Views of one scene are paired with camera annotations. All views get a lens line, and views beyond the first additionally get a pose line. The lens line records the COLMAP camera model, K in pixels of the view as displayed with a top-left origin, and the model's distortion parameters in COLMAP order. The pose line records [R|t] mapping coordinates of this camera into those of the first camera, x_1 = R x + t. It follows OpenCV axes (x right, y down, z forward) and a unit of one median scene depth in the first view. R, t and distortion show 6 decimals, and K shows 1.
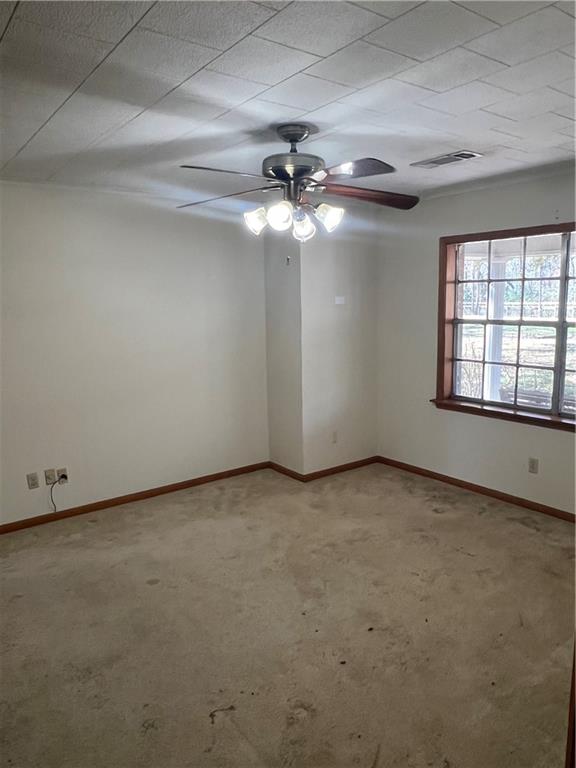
lens RADIAL K [[540.9, 0, 289.4], [0, 540.9, 389.4], [0, 0, 1]] dist [-0.005271, 0.013276]
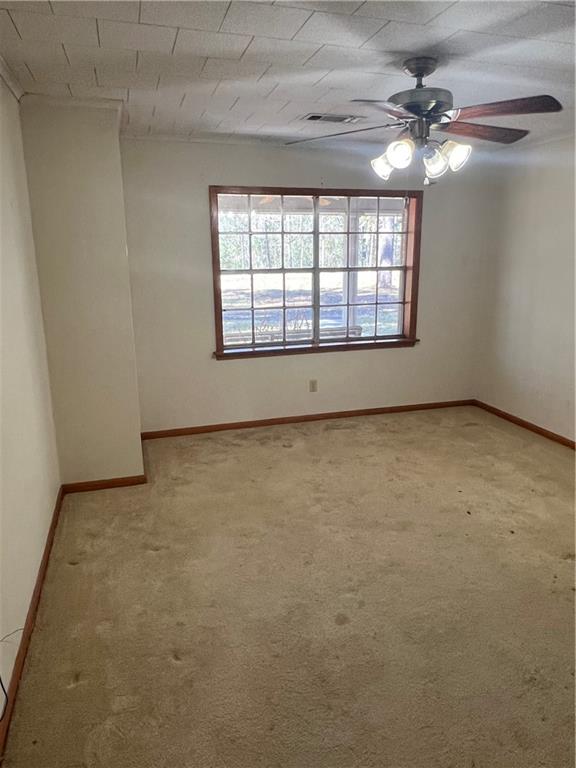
lens RADIAL K [[540.9, 0, 289.2], [0, 540.9, 377.7], [0, 0, 1]] dist [-0.005271, 0.013276]
pose [[0.339907, -0.201598, 0.918598, -0.699225], [0.167599, 0.974104, 0.151763, -0.073249], [-0.925405, 0.102371, 0.364892, 0.595517]]
